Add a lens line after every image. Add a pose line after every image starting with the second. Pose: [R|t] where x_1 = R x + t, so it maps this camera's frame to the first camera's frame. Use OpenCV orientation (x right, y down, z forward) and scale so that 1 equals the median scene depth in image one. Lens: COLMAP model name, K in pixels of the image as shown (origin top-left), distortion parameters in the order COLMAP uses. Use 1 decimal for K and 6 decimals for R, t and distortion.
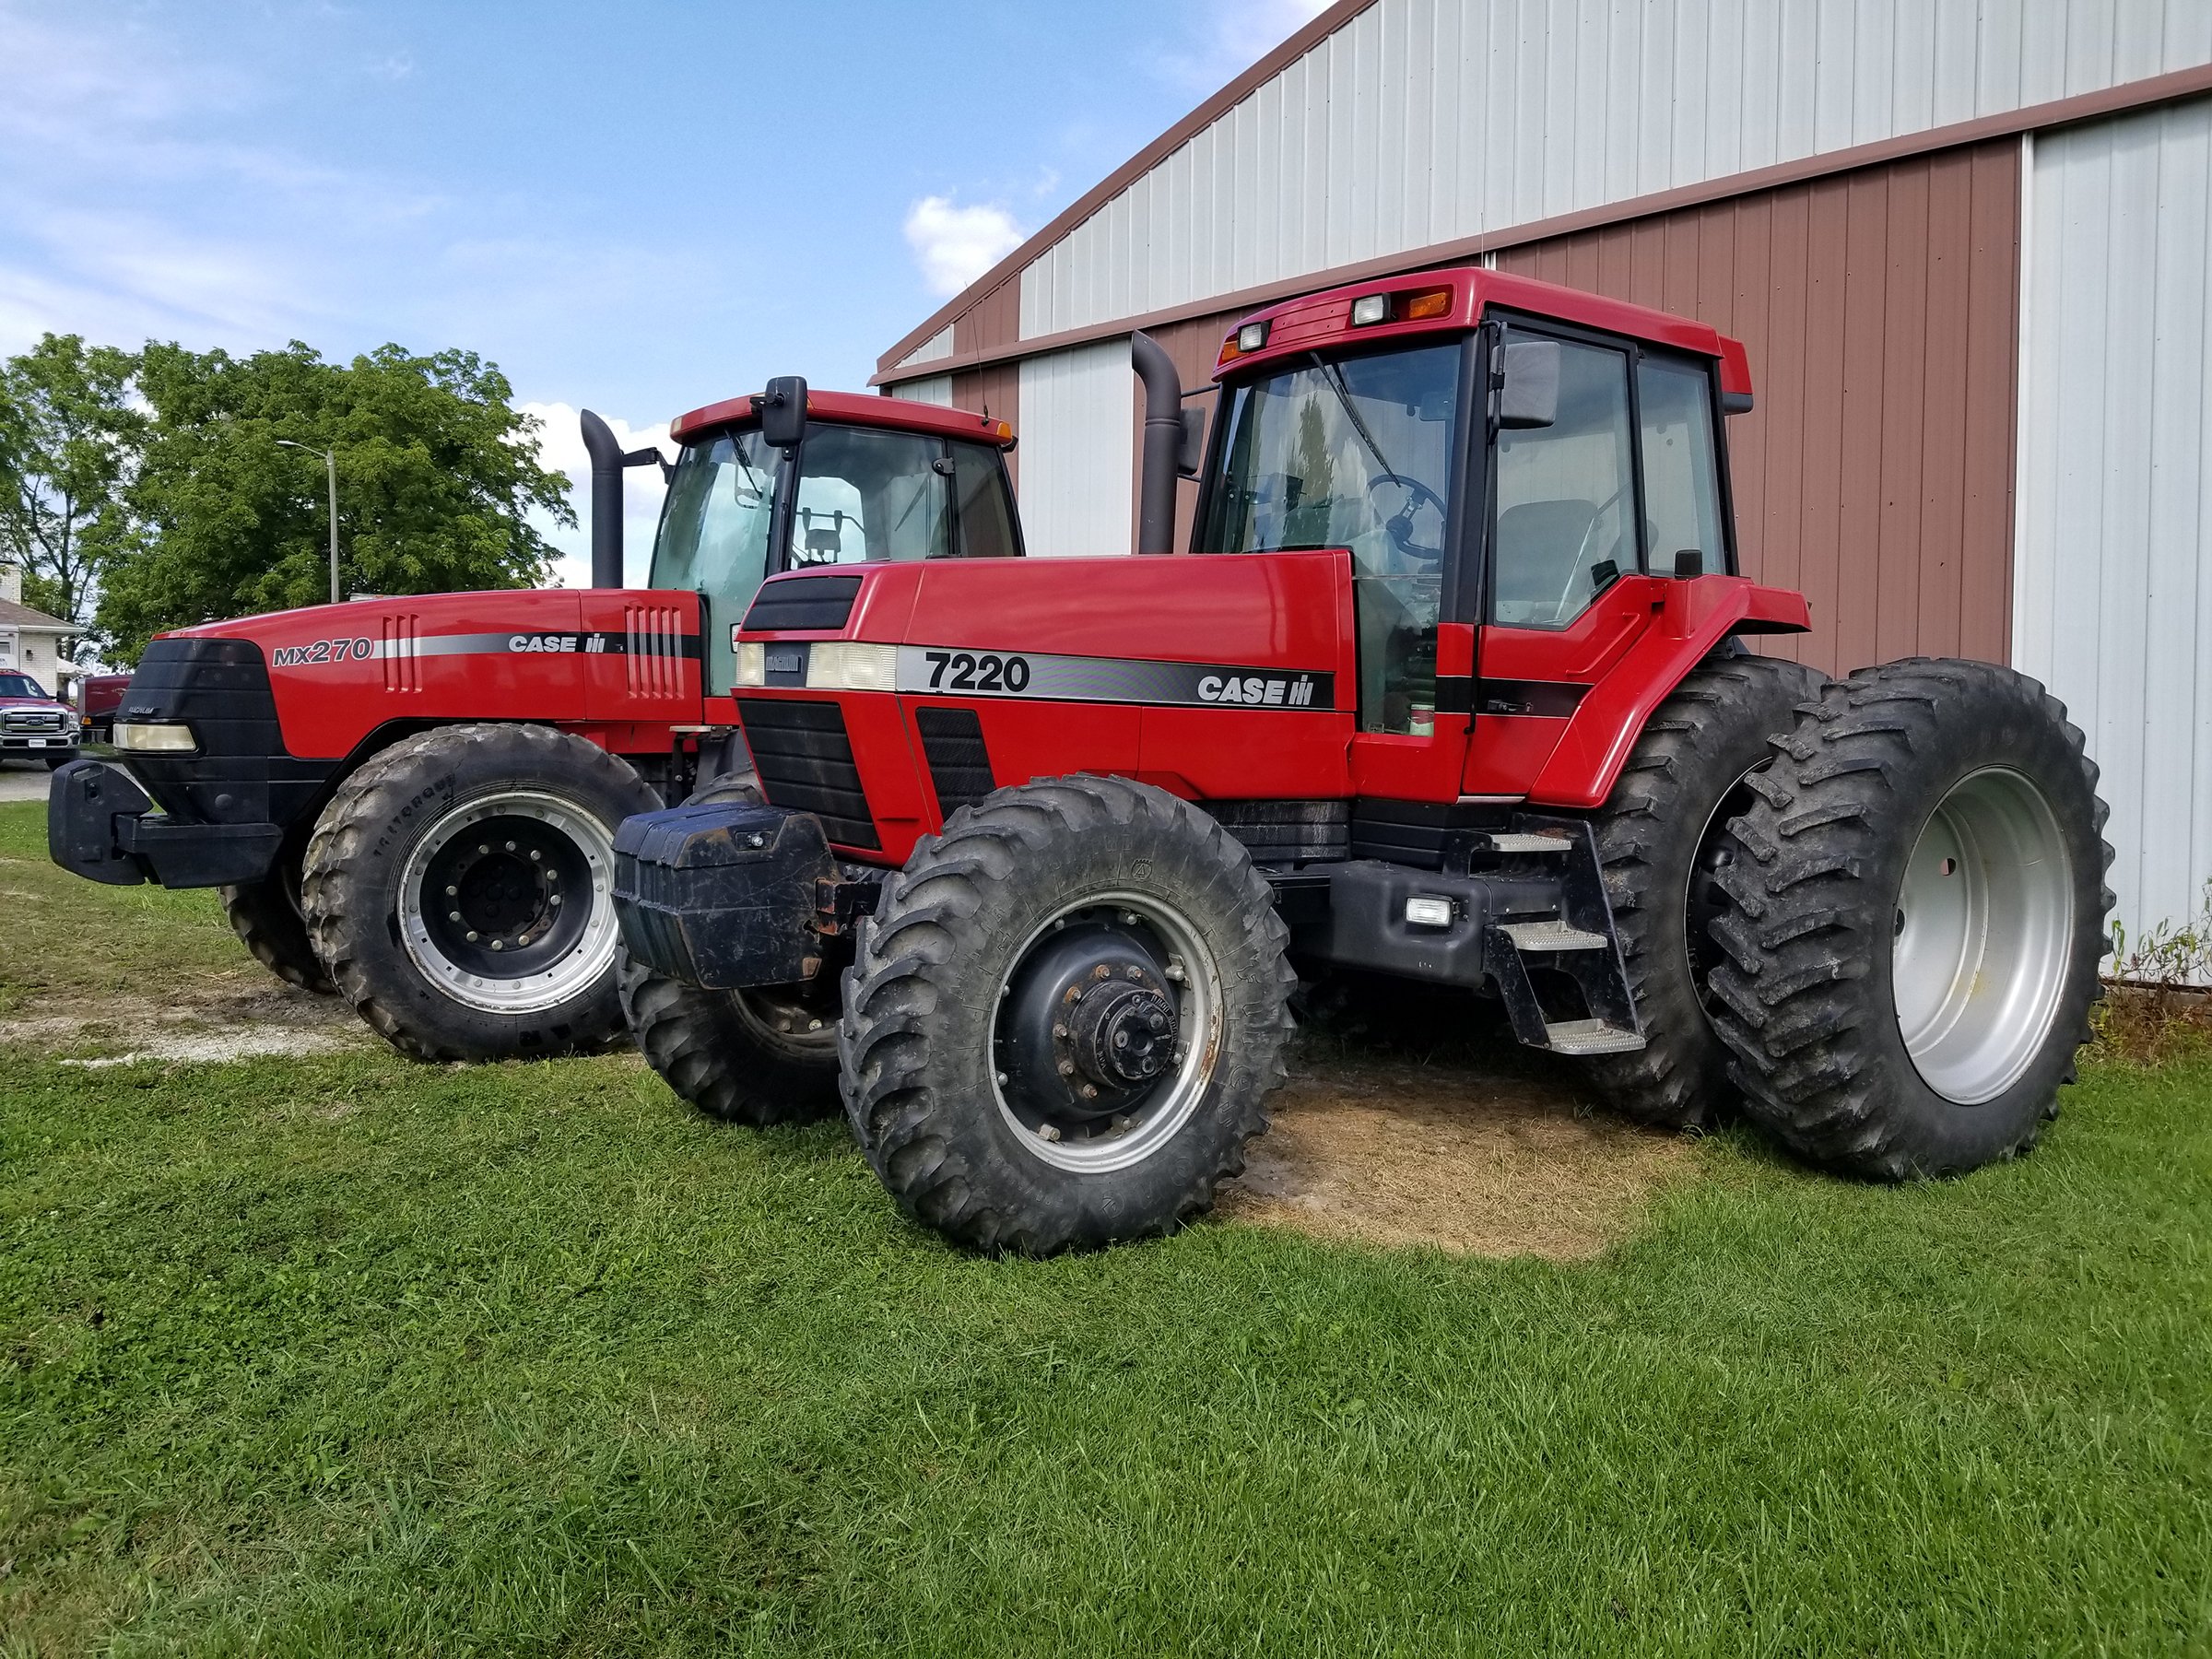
lens RADIAL K [[1731.2, 0, 1106.0], [0, 1731.2, 780.8], [0, 0, 1]] dist [0.098982, -0.147170]
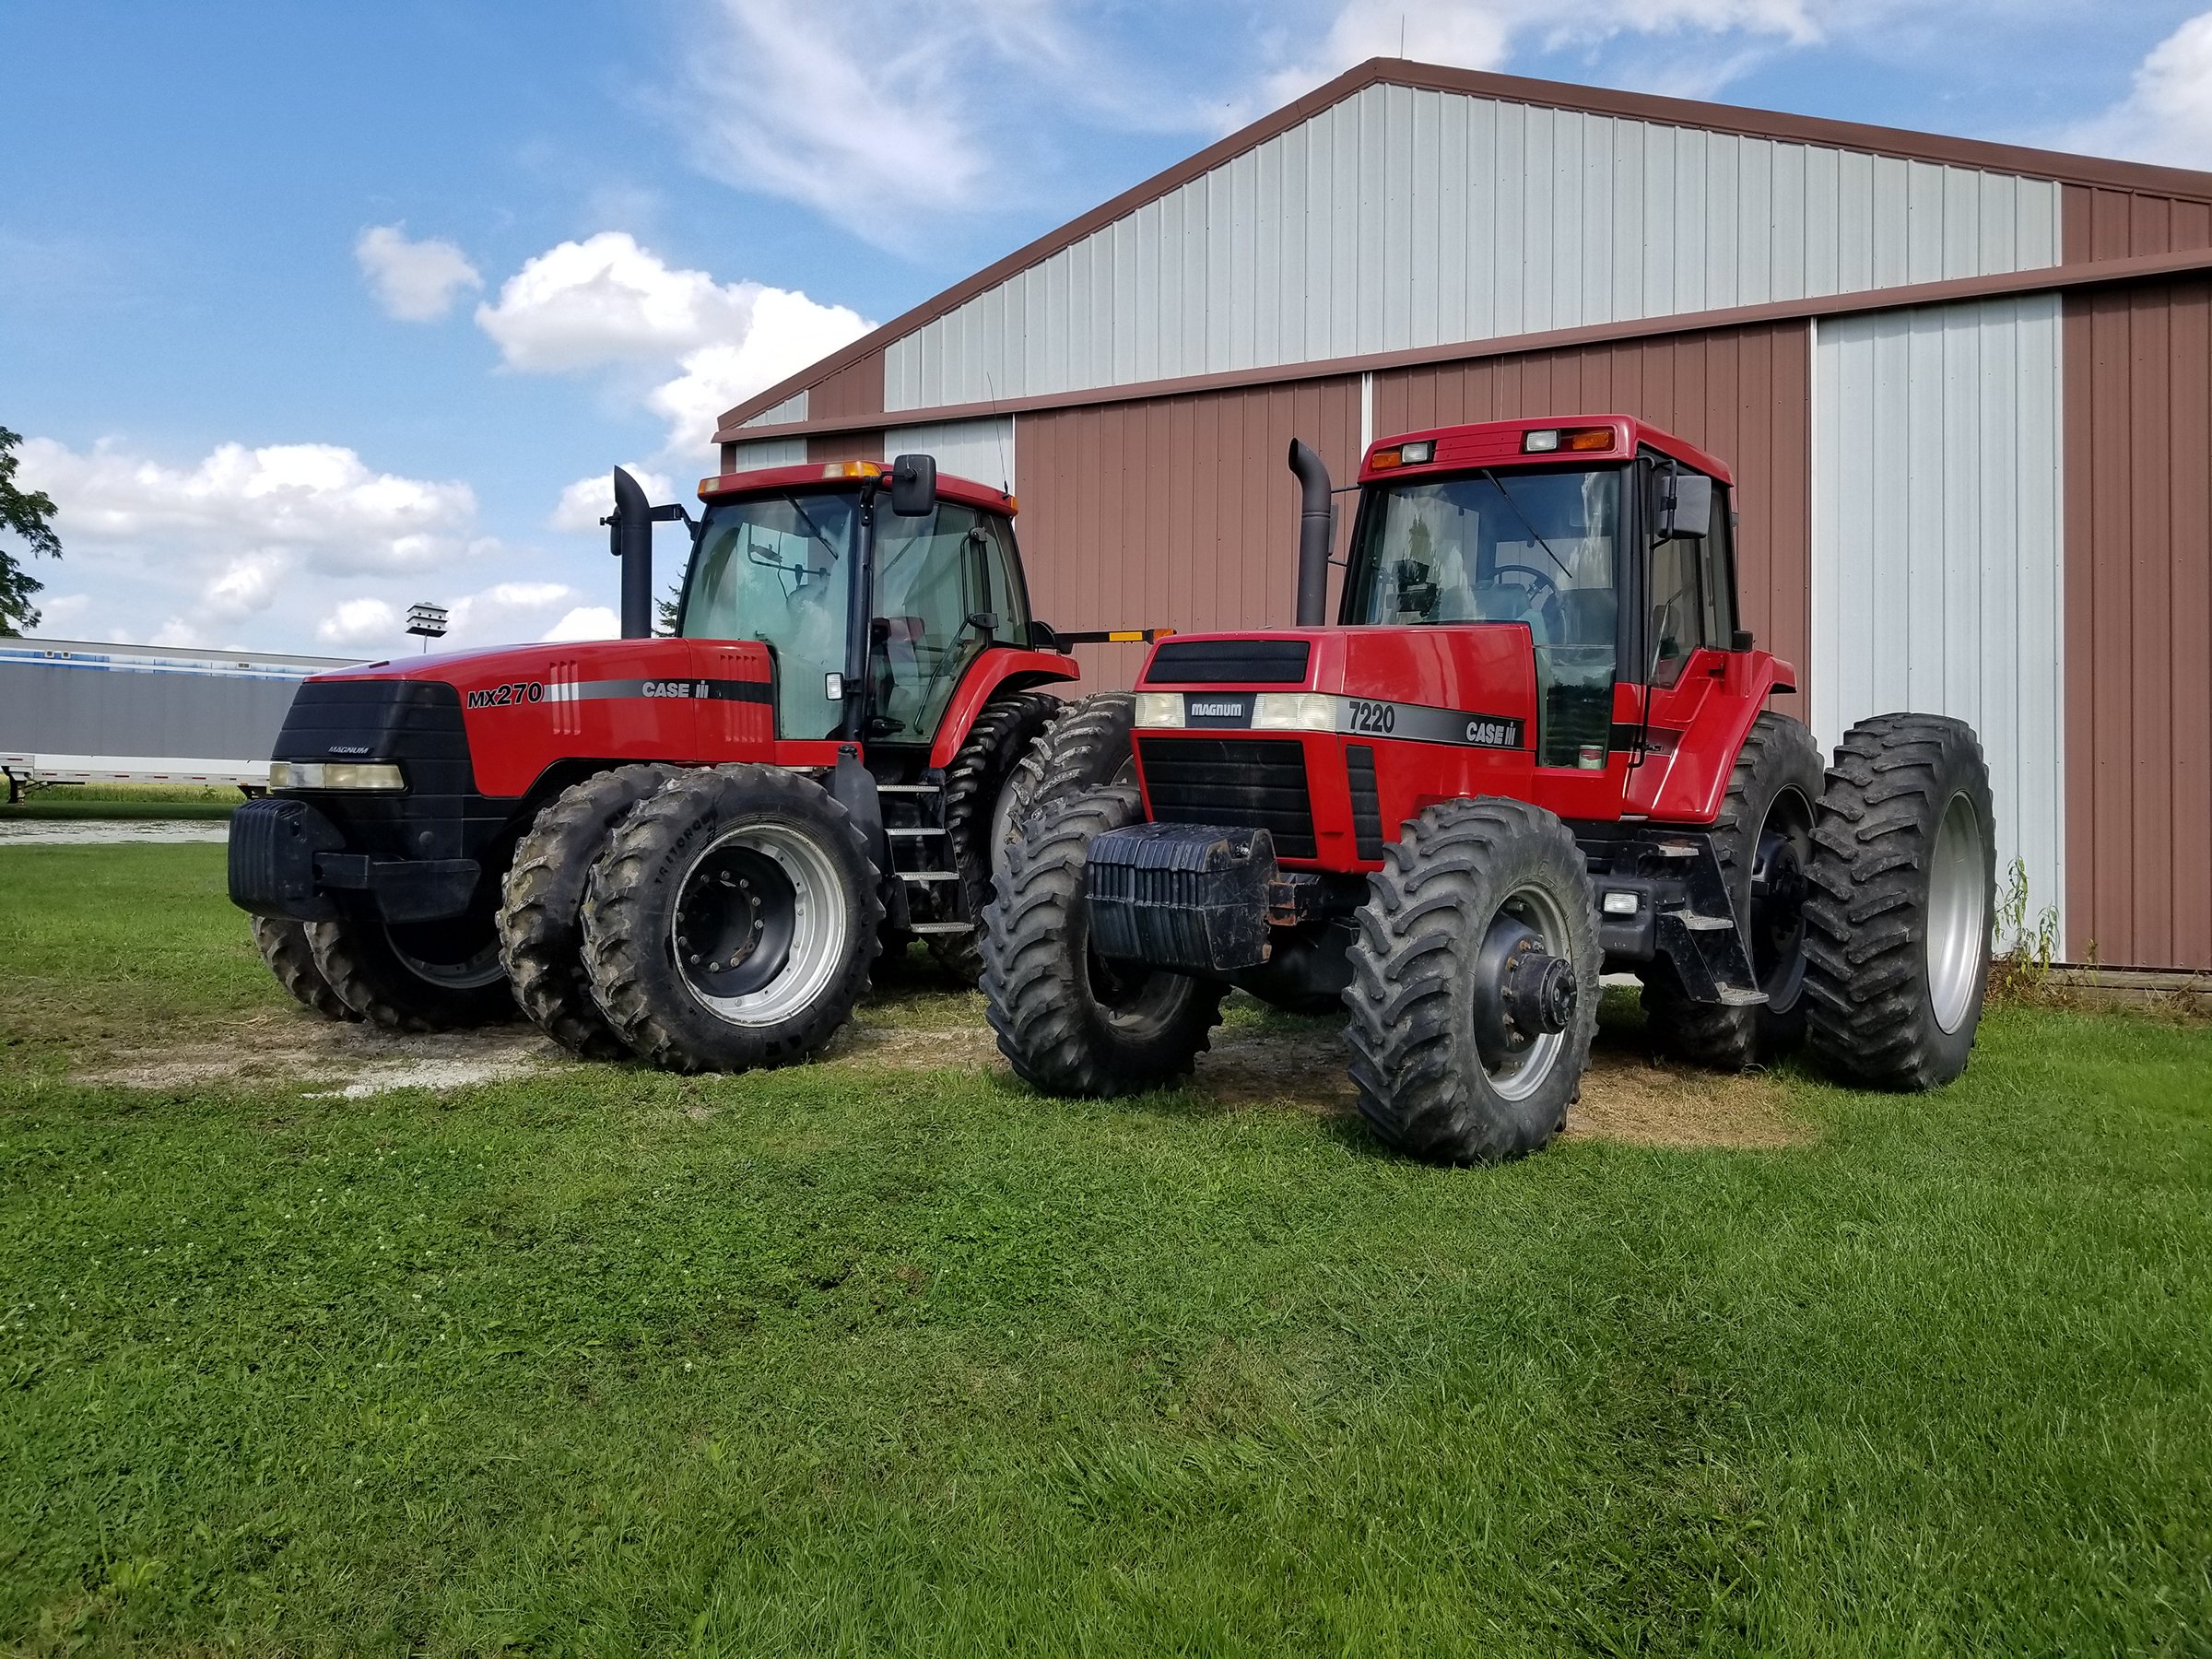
lens RADIAL K [[1731.2, 0, 1106.0], [0, 1731.2, 780.8], [0, 0, 1]] dist [0.098982, -0.147170]
pose [[0.955135, -0.003103, 0.296154, -0.547233], [0.011892, 0.999541, -0.027879, 0.014569], [-0.295932, 0.030150, 0.954733, -0.133543]]
